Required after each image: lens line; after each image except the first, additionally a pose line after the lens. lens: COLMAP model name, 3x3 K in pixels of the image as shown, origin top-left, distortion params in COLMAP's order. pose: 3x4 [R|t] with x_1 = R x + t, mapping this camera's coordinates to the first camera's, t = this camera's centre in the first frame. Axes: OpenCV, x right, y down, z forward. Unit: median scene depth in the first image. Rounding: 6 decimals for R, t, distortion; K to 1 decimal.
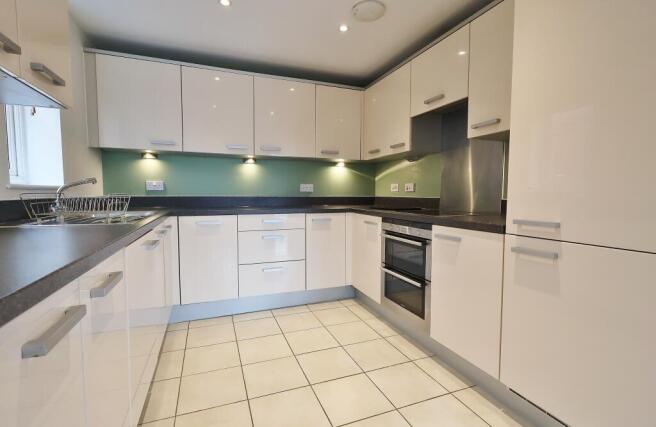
lens RADIAL K [[306.1, 0, 329.7], [0, 306.1, 213.5], [0, 0, 1]] dist [-0.009643, 0.001295]
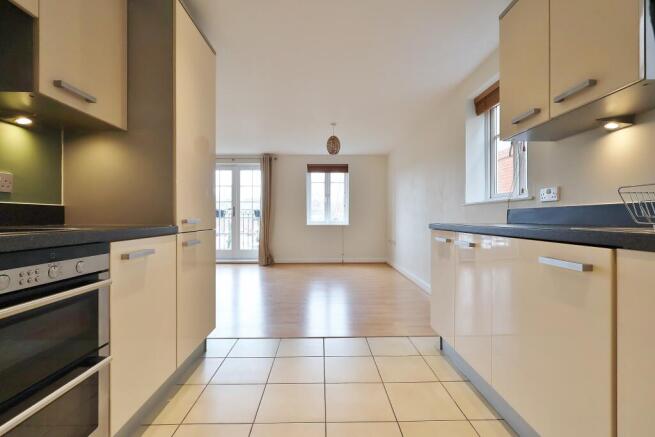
lens RADIAL K [[303.5, 0, 328.5], [0, 303.5, 215.0], [0, 0, 1]] dist [-0.004530, -0.000072]
pose [[-0.935749, -0.010440, 0.352513, -0.201139], [0.009401, 0.998468, 0.054524, -0.034026], [-0.352542, 0.054335, -0.934217, 1.093405]]
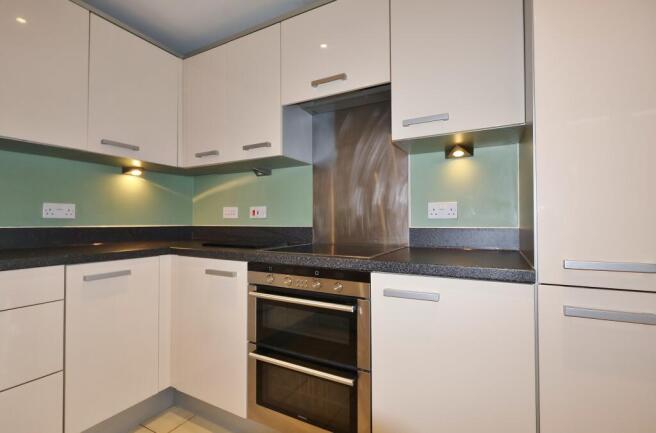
lens RADIAL K [[304.0, 0, 315.5], [0, 304.0, 219.5], [0, 0, 1]] dist [-0.004530, -0.000072]
pose [[0.773220, 0.005467, 0.634114, -0.090344], [0.044031, 0.997087, -0.062286, -0.026285], [-0.632607, 0.076082, 0.770727, 0.479470]]
